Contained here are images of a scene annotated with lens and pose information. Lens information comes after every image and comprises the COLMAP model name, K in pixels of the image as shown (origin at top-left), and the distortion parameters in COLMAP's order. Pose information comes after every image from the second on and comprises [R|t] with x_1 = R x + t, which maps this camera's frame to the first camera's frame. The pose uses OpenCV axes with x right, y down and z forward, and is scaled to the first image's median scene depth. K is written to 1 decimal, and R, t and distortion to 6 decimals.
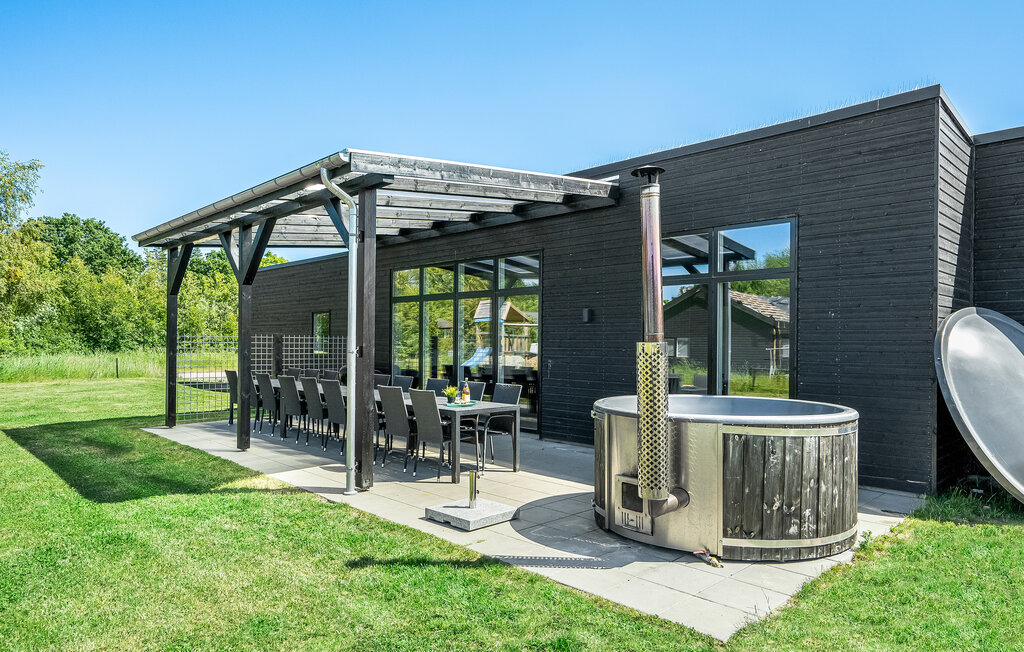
lens RADIAL K [[664.5, 0, 498.7], [0, 664.5, 335.3], [0, 0, 1]] dist [-0.001471, 0.009804]
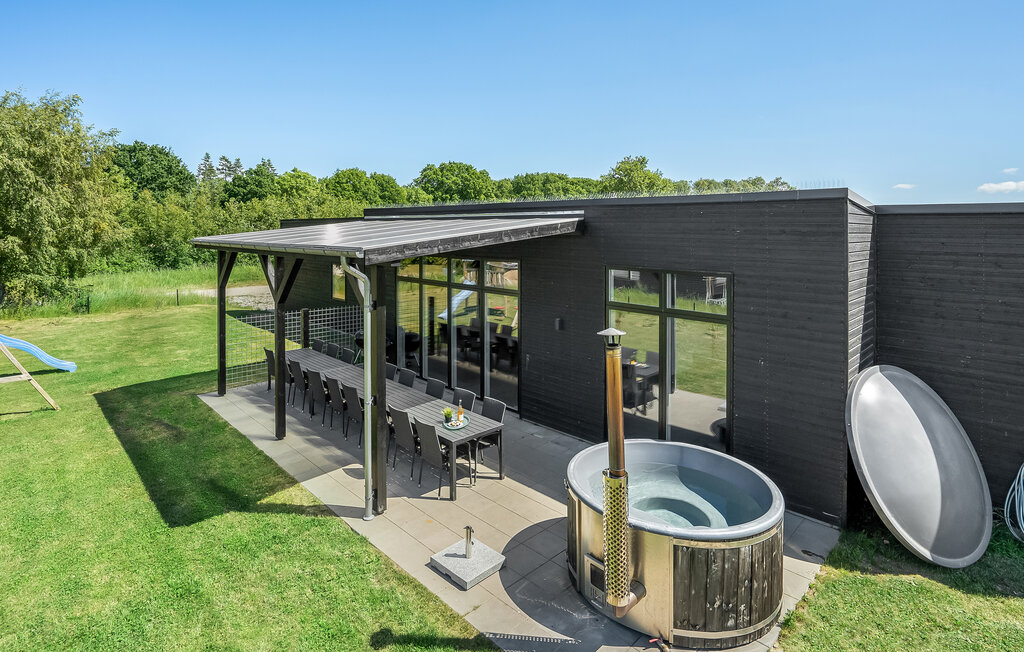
lens RADIAL K [[547.8, 0, 464.9], [0, 547.8, 219.7], [0, 0, 1]] dist [-0.035129, 0.006750]
pose [[0.999465, -0.010726, -0.030884, -0.006594], [0.010527, 0.999923, -0.006597, -0.288904], [0.030952, 0.006269, 0.999501, -0.005744]]
